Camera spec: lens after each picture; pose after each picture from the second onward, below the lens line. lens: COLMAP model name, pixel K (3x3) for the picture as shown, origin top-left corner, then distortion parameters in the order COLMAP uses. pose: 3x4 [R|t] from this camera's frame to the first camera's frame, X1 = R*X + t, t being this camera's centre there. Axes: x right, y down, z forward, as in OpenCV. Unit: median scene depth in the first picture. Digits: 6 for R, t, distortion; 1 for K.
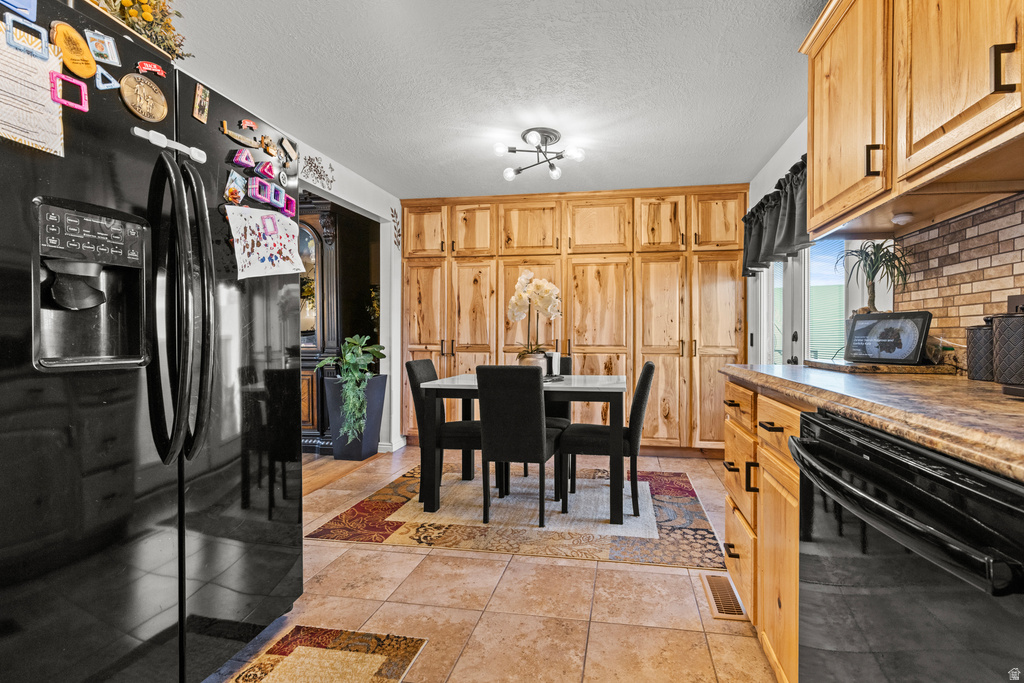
lens RADIAL K [[457.5, 0, 535.2], [0, 457.5, 303.4], [0, 0, 1]] dist [0.006721, -0.003135]
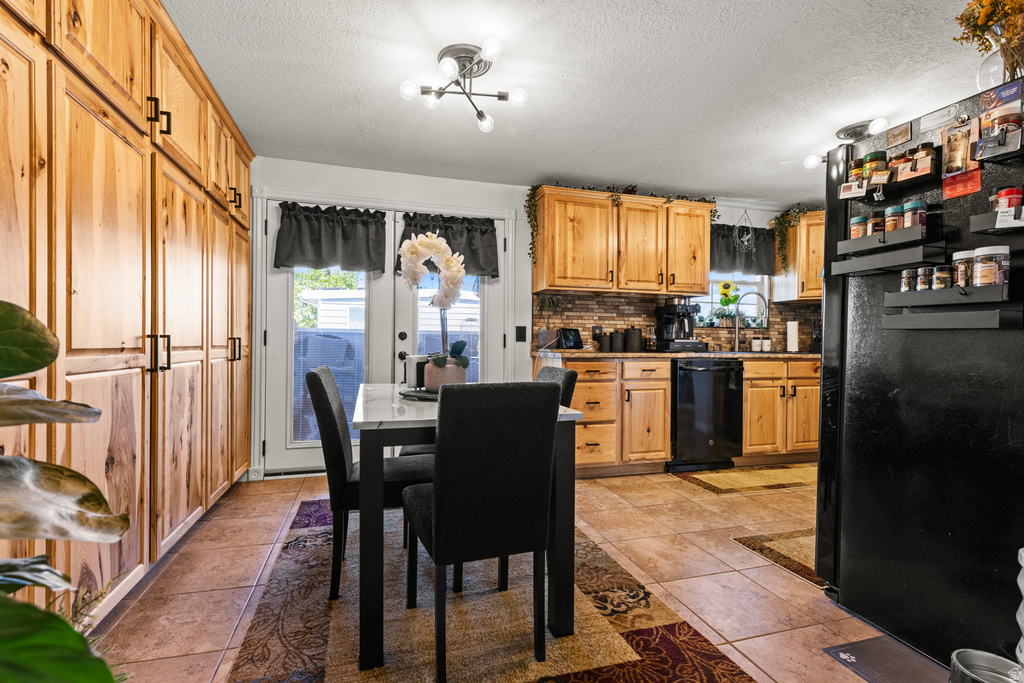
lens RADIAL K [[457.5, 0, 501.3], [0, 457.5, 341.6], [0, 0, 1]] dist [0.006721, -0.003135]
pose [[-0.425788, -0.006098, 0.904802, -0.575747], [-0.073232, 0.996929, -0.027743, 0.083034], [-0.901855, -0.078074, -0.424927, 1.071936]]
